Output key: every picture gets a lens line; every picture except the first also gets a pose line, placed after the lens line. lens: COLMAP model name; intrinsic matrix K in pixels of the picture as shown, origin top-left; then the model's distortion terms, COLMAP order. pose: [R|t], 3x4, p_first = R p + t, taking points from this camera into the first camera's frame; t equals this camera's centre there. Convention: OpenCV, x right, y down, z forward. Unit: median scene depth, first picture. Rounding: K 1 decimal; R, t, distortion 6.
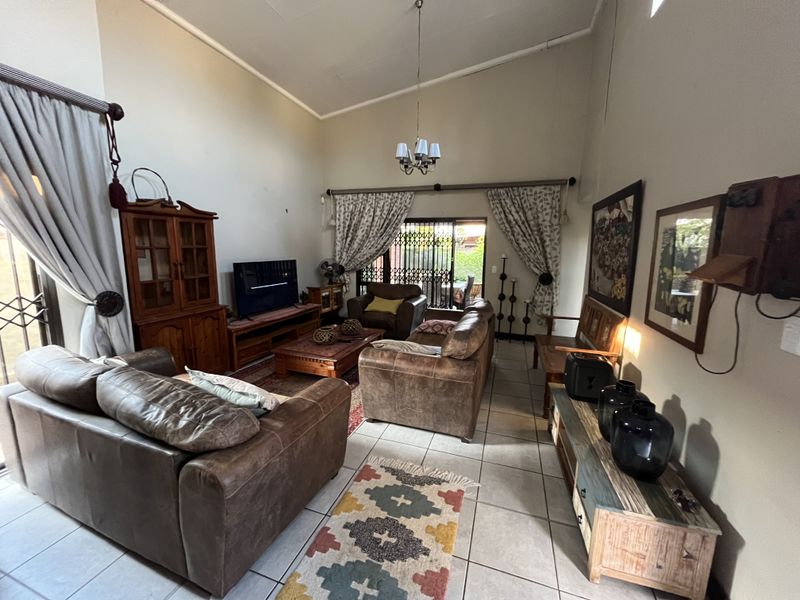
lens RADIAL K [[322.7, 0, 397.1], [0, 322.7, 299.3], [0, 0, 1]] dist [-0.002709, -0.000623]
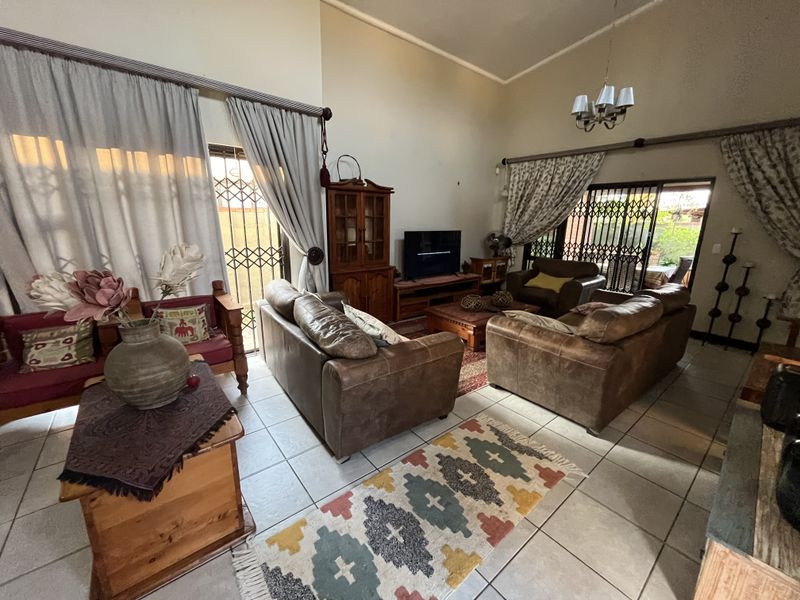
lens RADIAL K [[322.7, 0, 397.2], [0, 322.7, 299.2], [0, 0, 1]] dist [-0.002709, -0.000623]
pose [[0.847500, 0.127052, -0.515365, 0.114913], [-0.088537, 0.991165, 0.098753, 0.020455], [0.523359, -0.038064, 0.851262, -0.021667]]
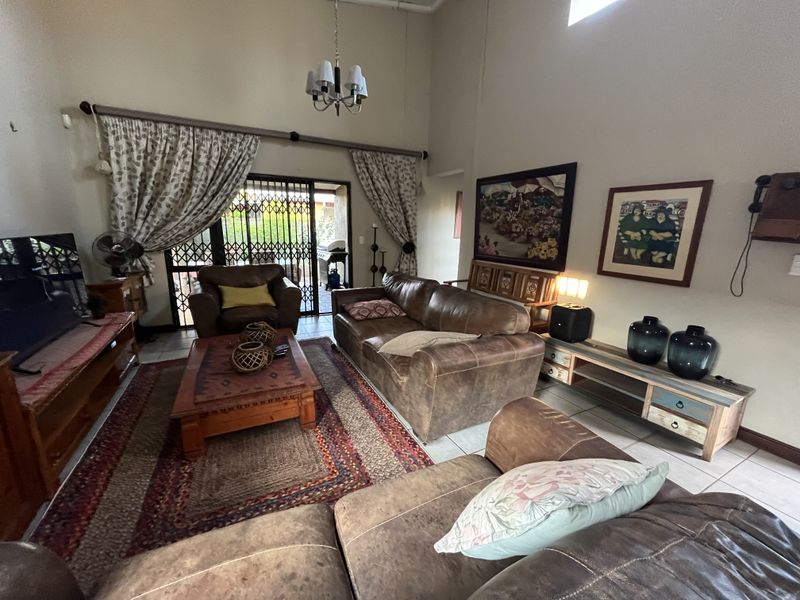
lens RADIAL K [[322.7, 0, 402.4], [0, 322.7, 298.2], [0, 0, 1]] dist [-0.002709, -0.000623]
pose [[0.690673, -0.158634, 0.705554, -0.462919], [0.101277, 0.987247, 0.122827, -0.044690], [-0.716041, -0.013377, 0.697930, 0.394891]]
